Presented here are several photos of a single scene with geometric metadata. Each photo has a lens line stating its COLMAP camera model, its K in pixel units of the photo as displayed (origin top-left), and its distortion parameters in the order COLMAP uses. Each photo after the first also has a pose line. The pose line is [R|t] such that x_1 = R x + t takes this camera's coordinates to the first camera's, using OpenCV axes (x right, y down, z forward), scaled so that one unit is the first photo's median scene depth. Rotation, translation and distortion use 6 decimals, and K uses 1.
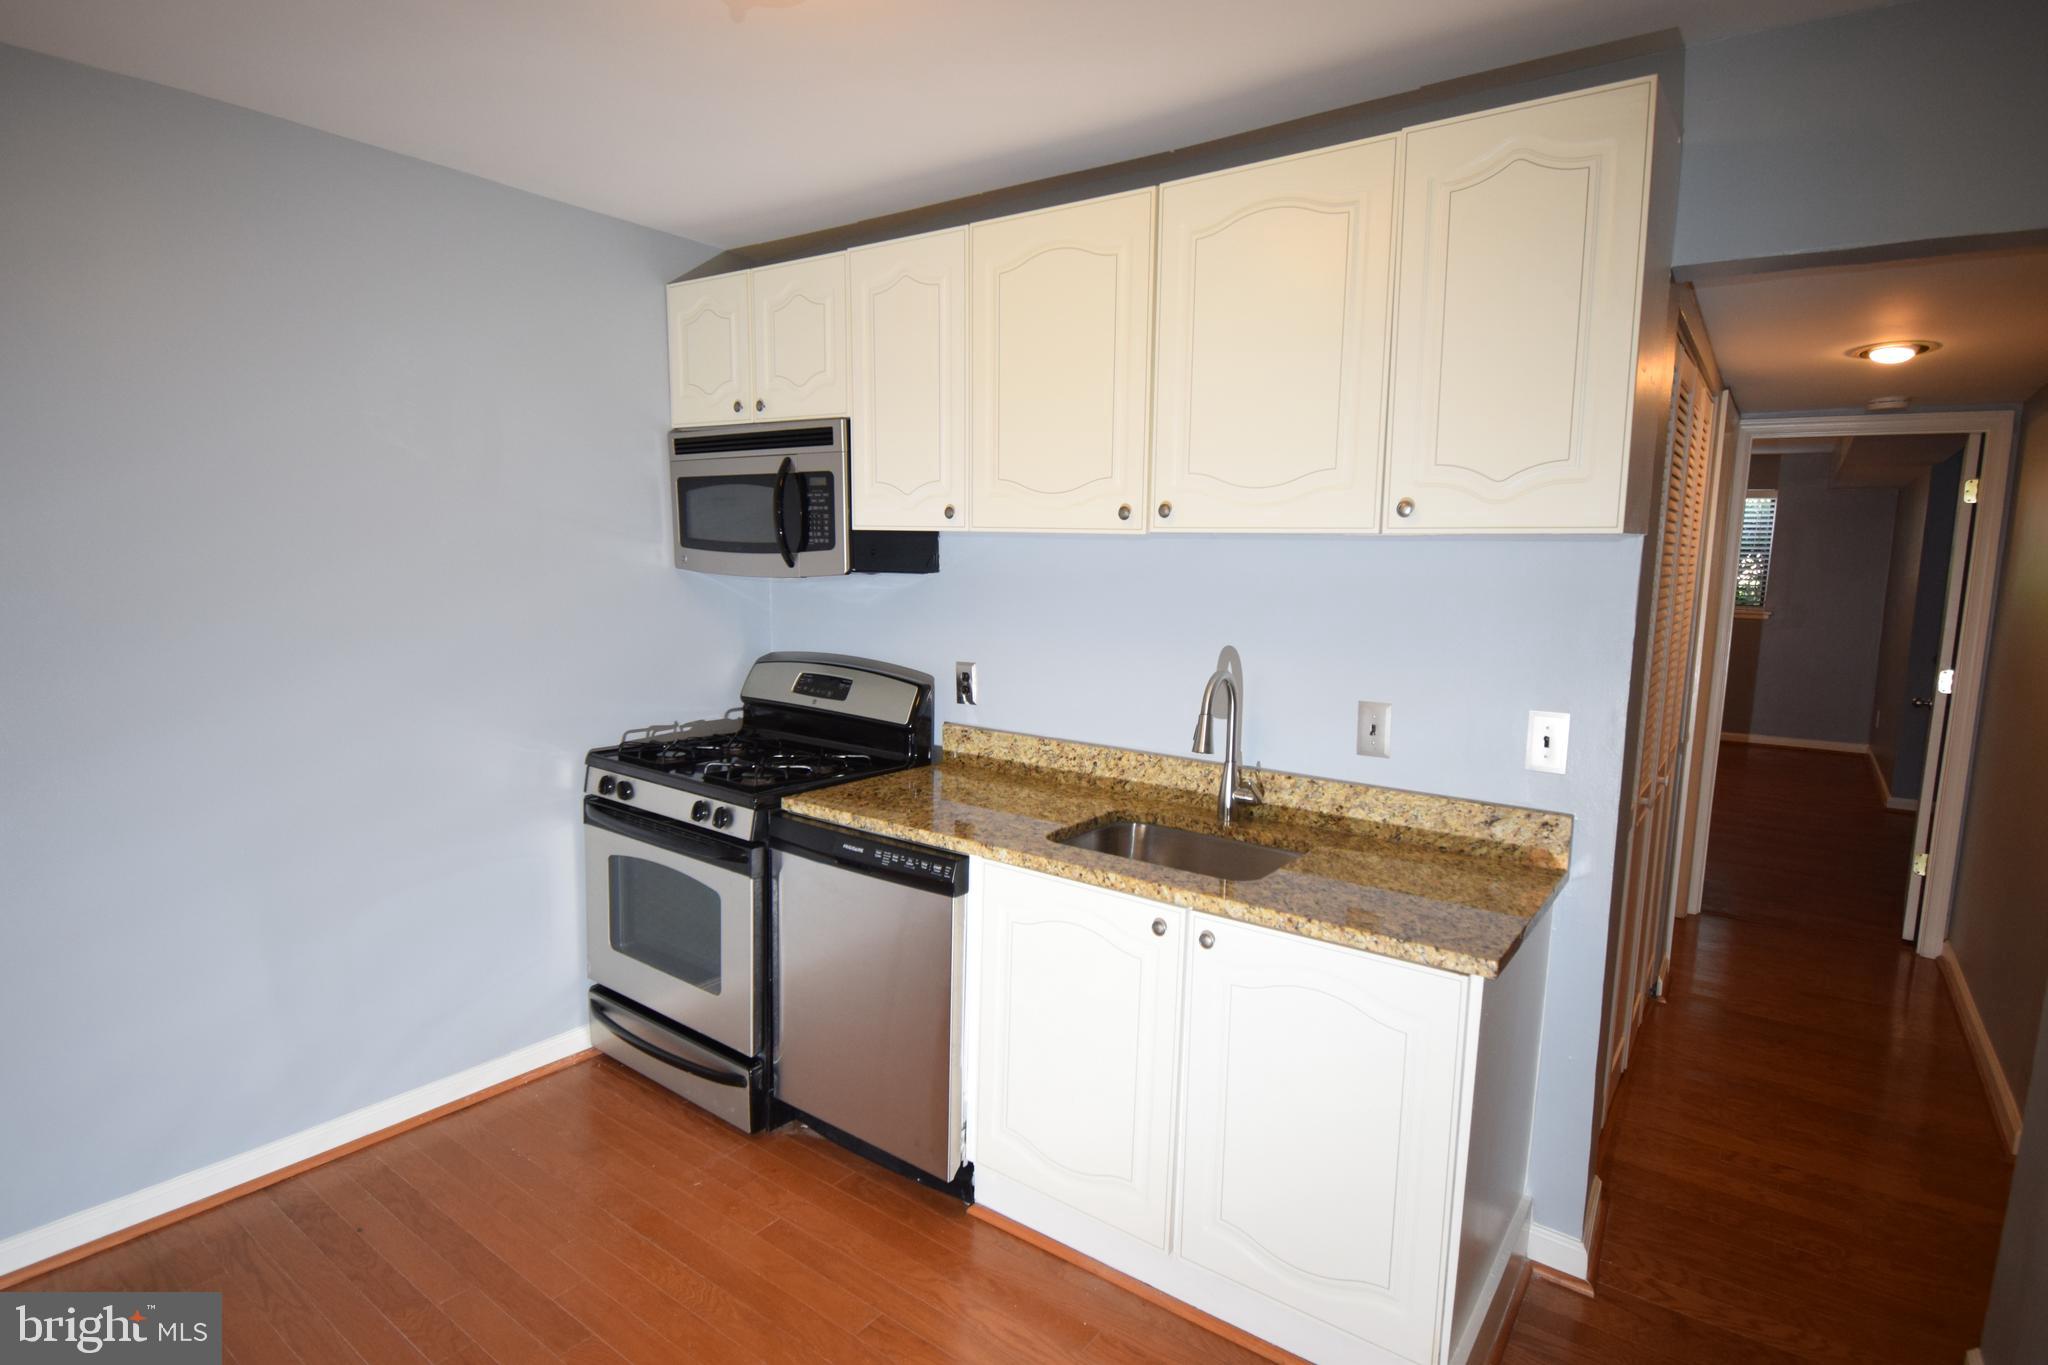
lens RADIAL K [[1032.3, 0, 1026.4], [0, 1032.3, 680.7], [0, 0, 1]] dist [0.016897, -0.028176]
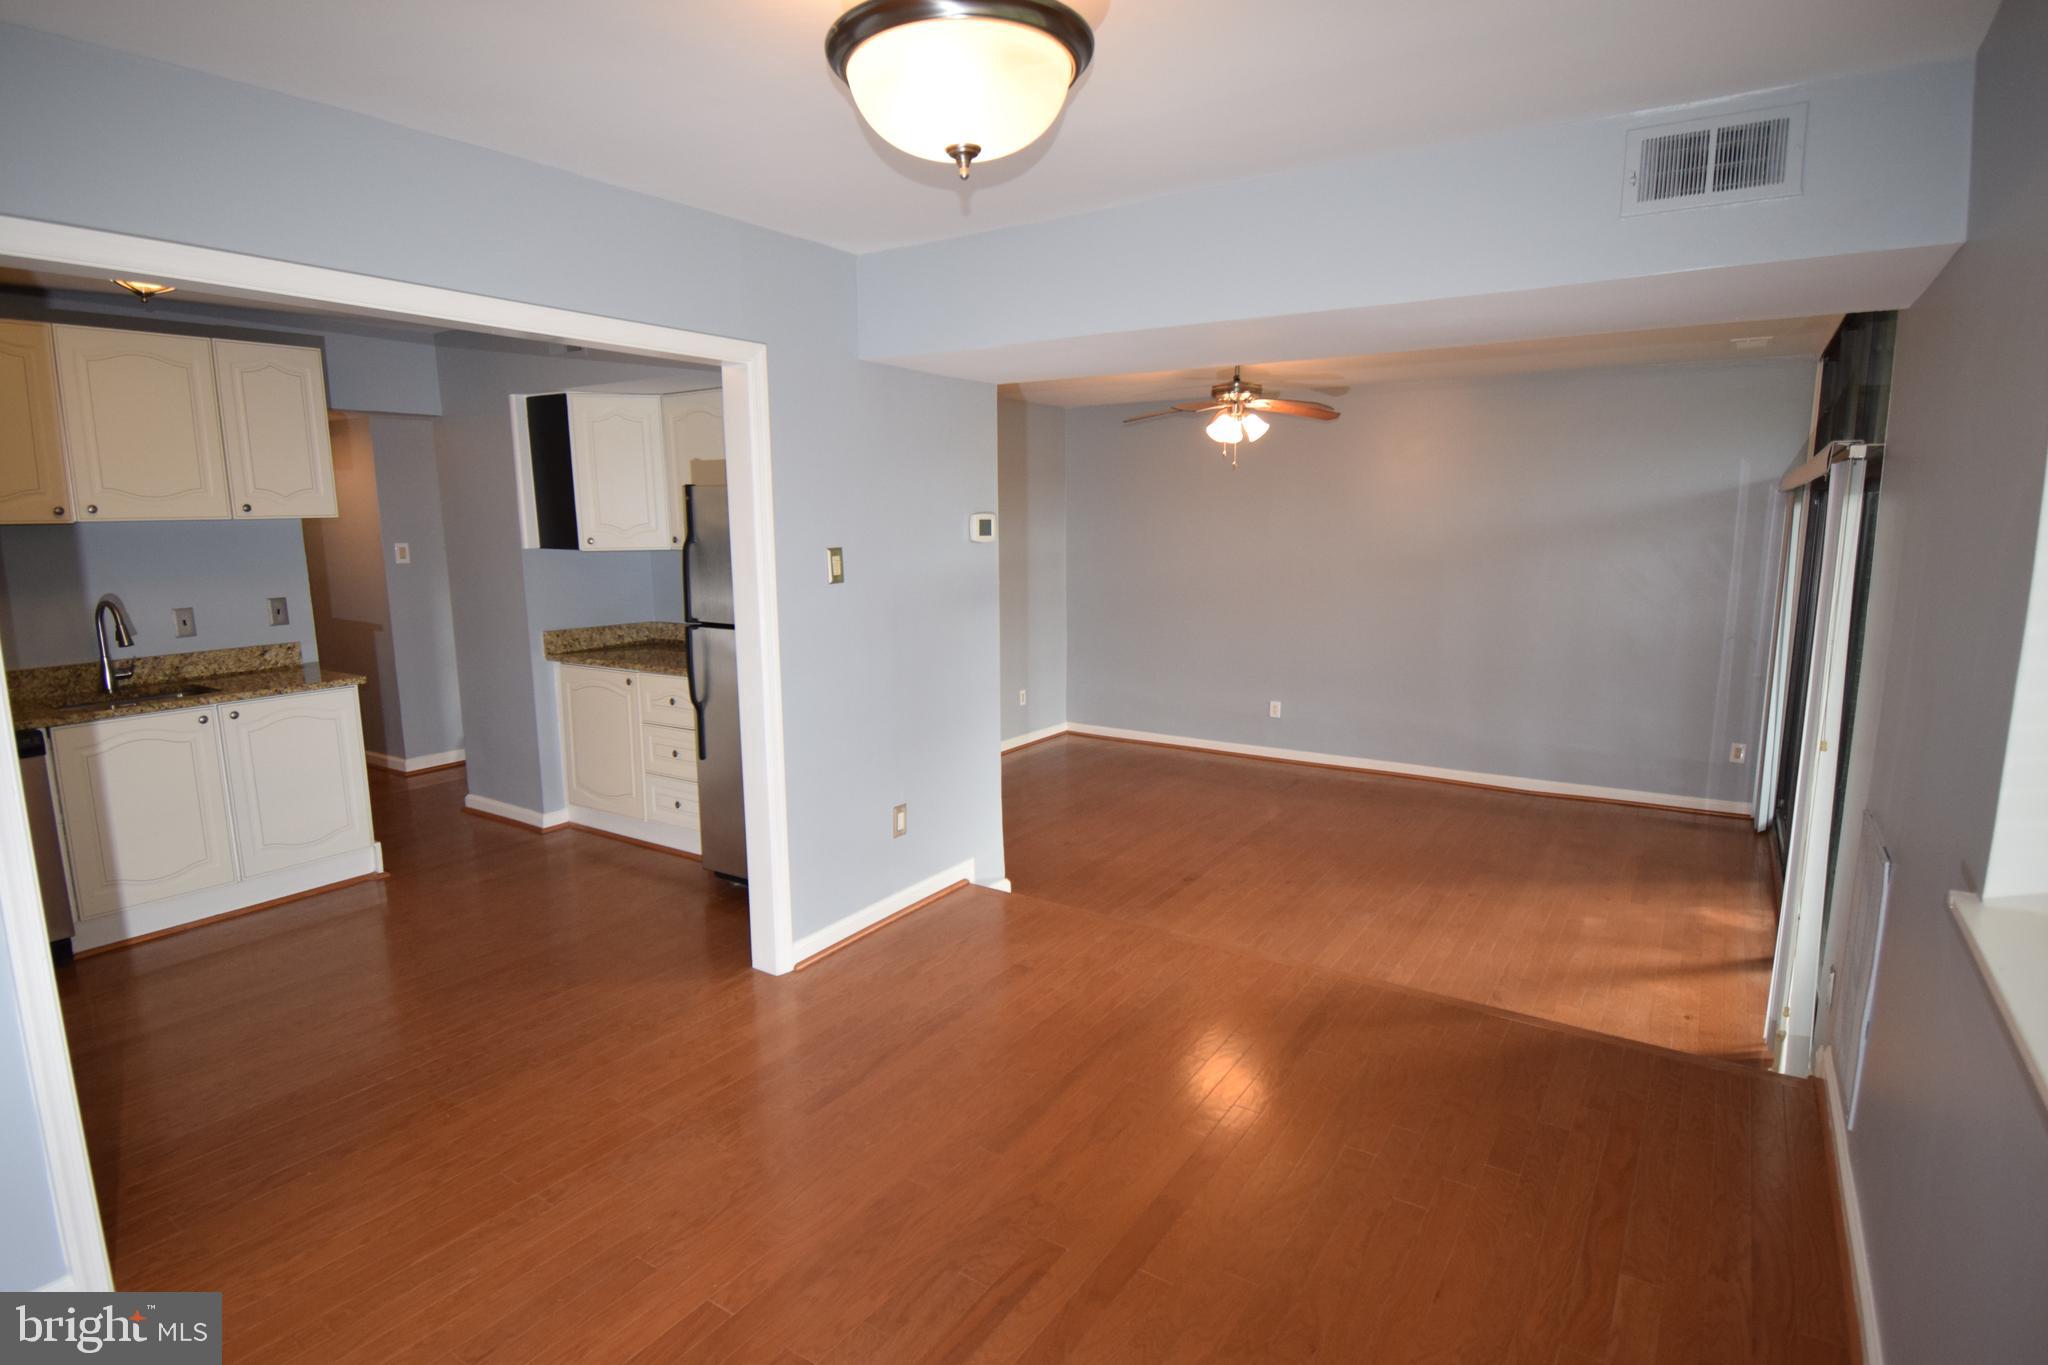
lens RADIAL K [[1032.3, 0, 1026.4], [0, 1032.3, 680.7], [0, 0, 1]] dist [0.016897, -0.028176]
pose [[-0.049582, -0.178413, 0.982706, -1.347413], [0.132407, 0.974057, 0.183523, 0.007511], [-0.989955, 0.139217, -0.024672, -0.380681]]
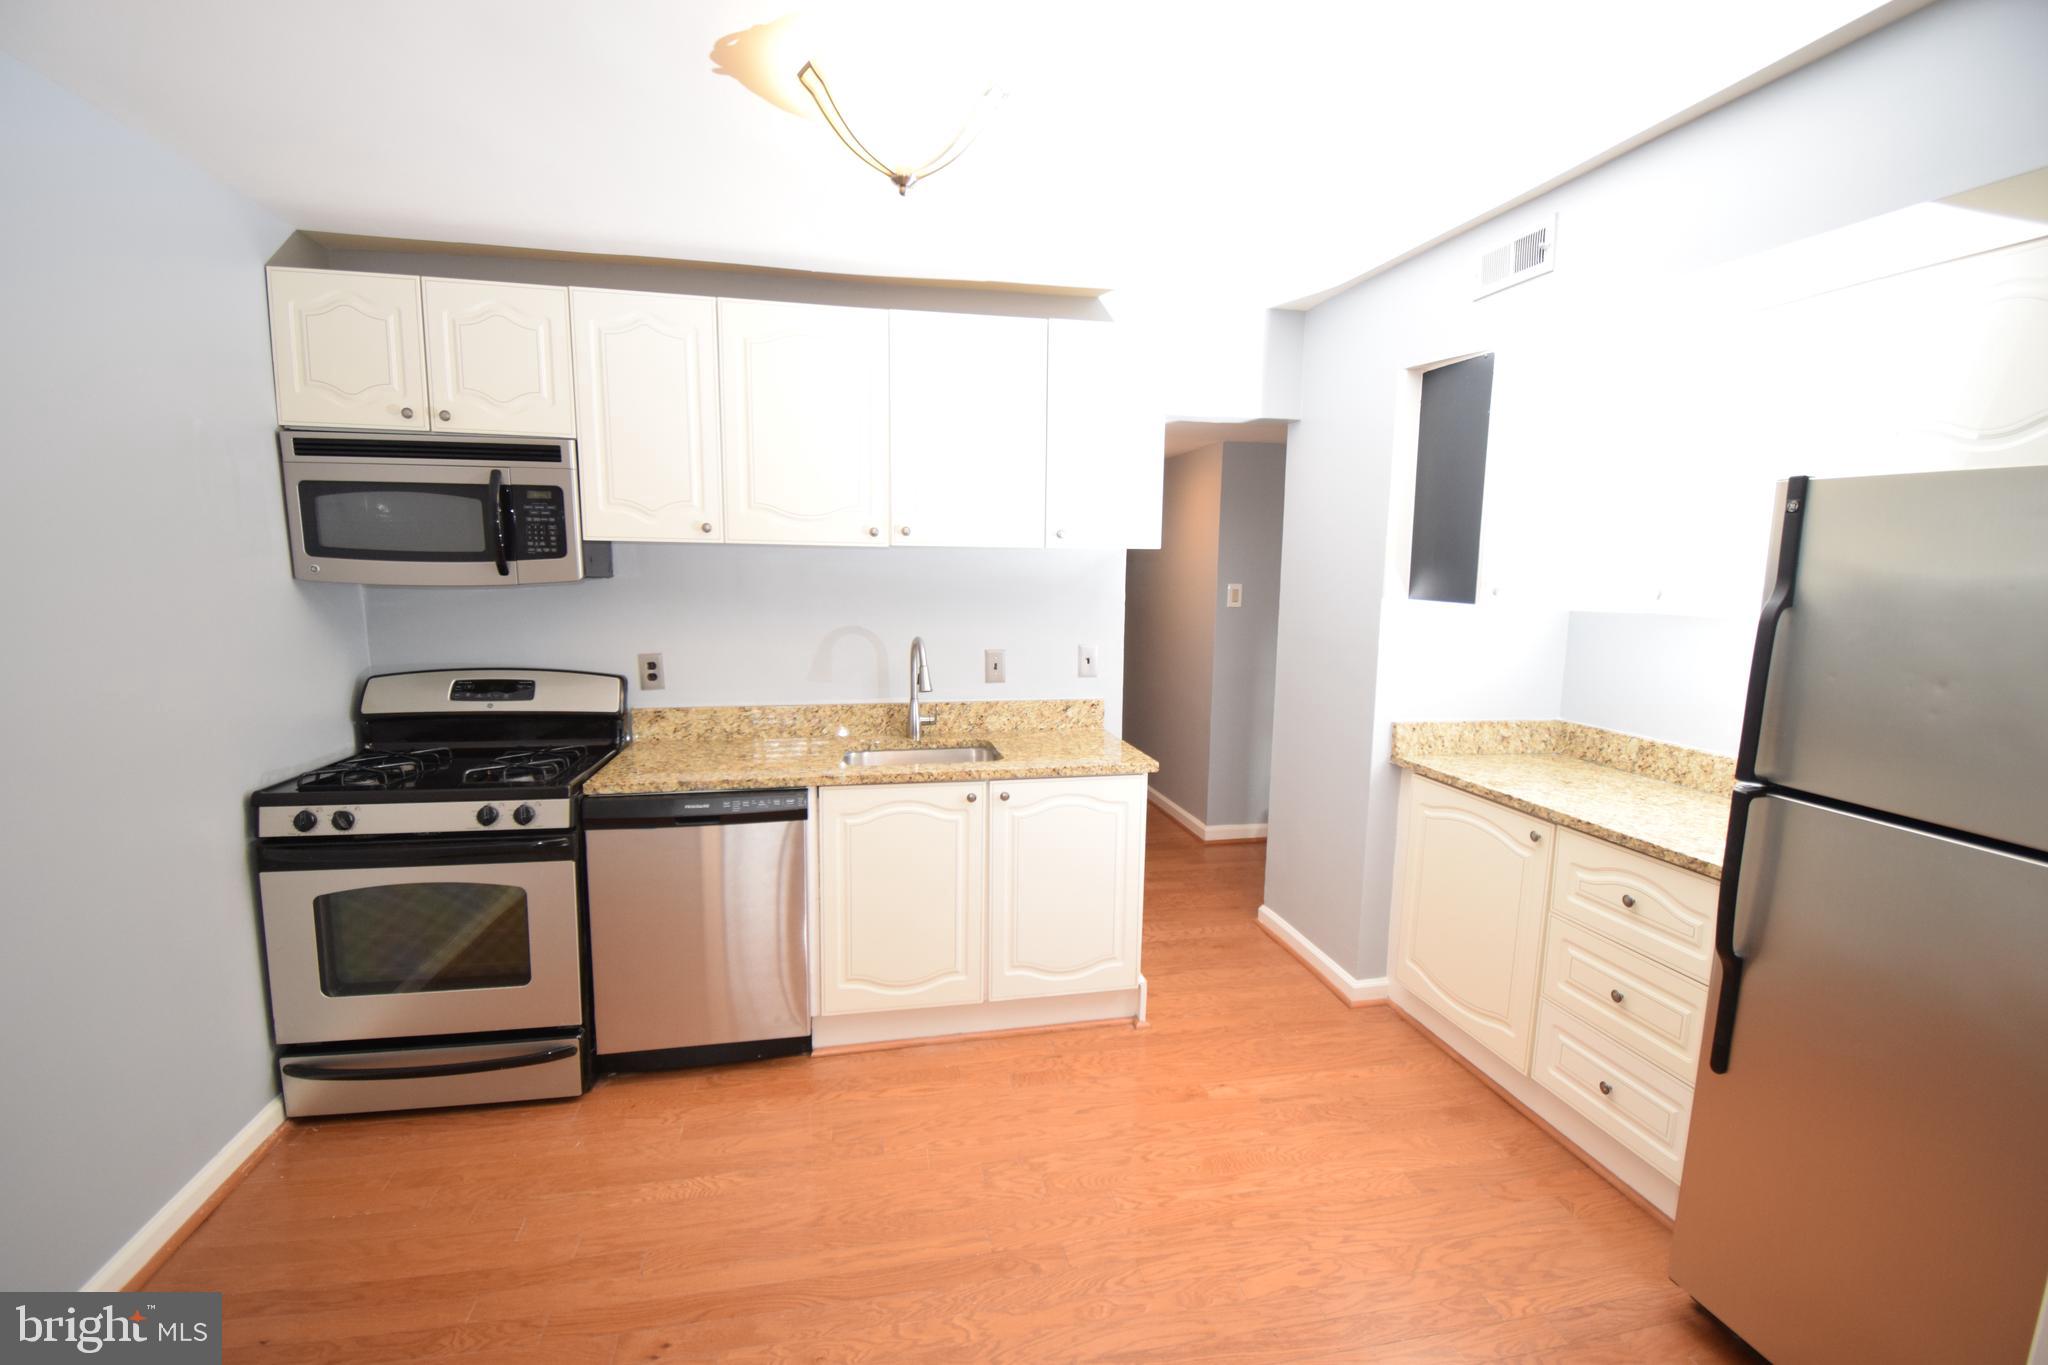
lens RADIAL K [[895.6, 0, 1022.5], [0, 895.6, 678.3], [0, 0, 1]] dist [0.000088, -0.014929]
pose [[0.671477, -0.106162, 0.733382, -0.571732], [0.093374, 0.993918, 0.058383, -0.010517], [-0.735119, 0.029276, 0.677305, 0.007438]]
